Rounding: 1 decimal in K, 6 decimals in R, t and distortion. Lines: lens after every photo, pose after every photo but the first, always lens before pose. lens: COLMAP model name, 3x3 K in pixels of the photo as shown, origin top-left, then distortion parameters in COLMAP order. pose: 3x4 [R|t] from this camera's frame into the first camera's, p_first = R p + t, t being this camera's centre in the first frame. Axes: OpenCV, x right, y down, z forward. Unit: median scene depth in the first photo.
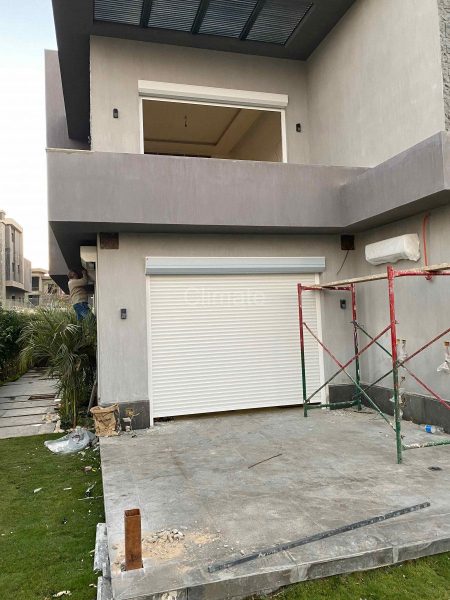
lens RADIAL K [[472.0, 0, 225.0], [0, 472.0, 300.0], [0, 0, 1]] dist [0.039136, -0.045285]
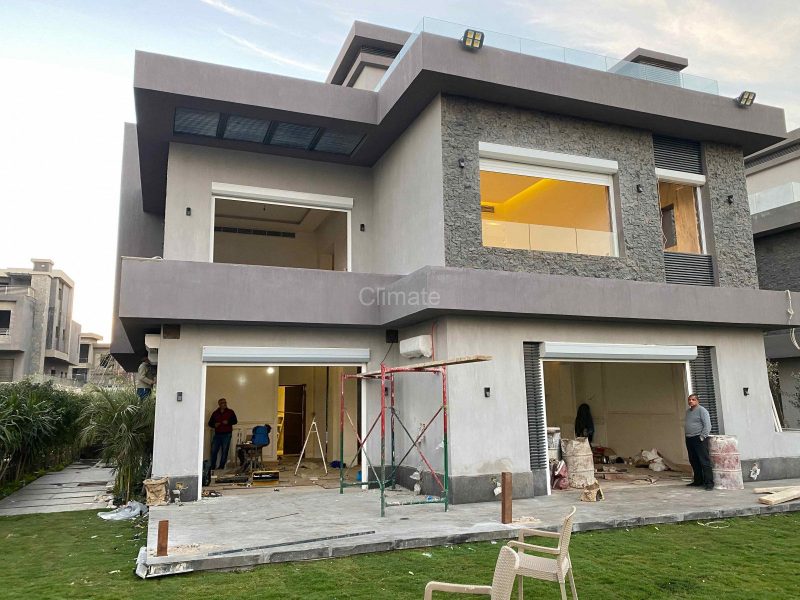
lens RADIAL K [[629.4, 0, 400.4], [0, 629.4, 305.0], [0, 0, 1]] dist [0.039136, -0.045285]
pose [[0.995918, 0.036264, 0.082658, 0.148502], [-0.026035, 0.992234, -0.121633, -0.015030], [-0.086427, 0.118984, 0.989127, -0.476085]]
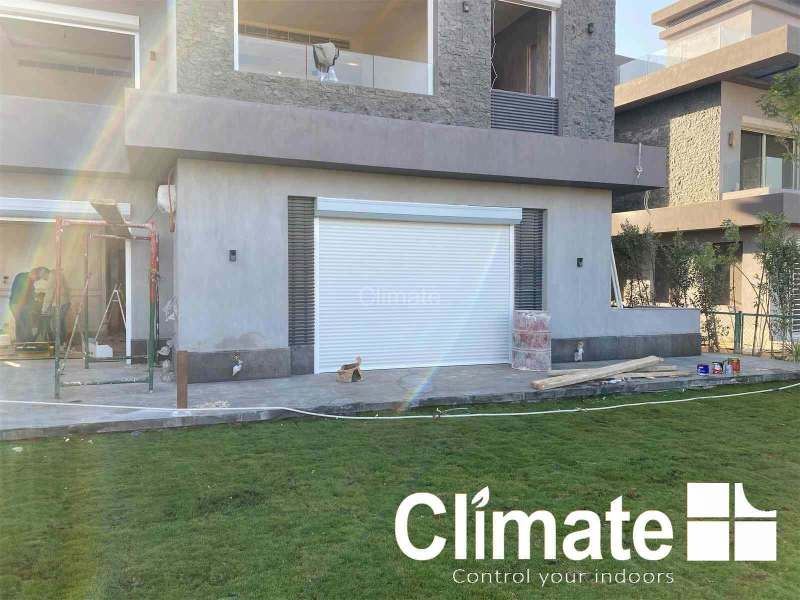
lens RADIAL K [[629.4, 0, 400.4], [0, 629.4, 305.0], [0, 0, 1]] dist [0.039136, -0.045285]
pose [[0.993659, 0.037673, 0.105940, 0.584766], [-0.045742, 0.996150, 0.074790, -0.008288], [-0.102714, -0.079162, 0.991556, -0.300233]]
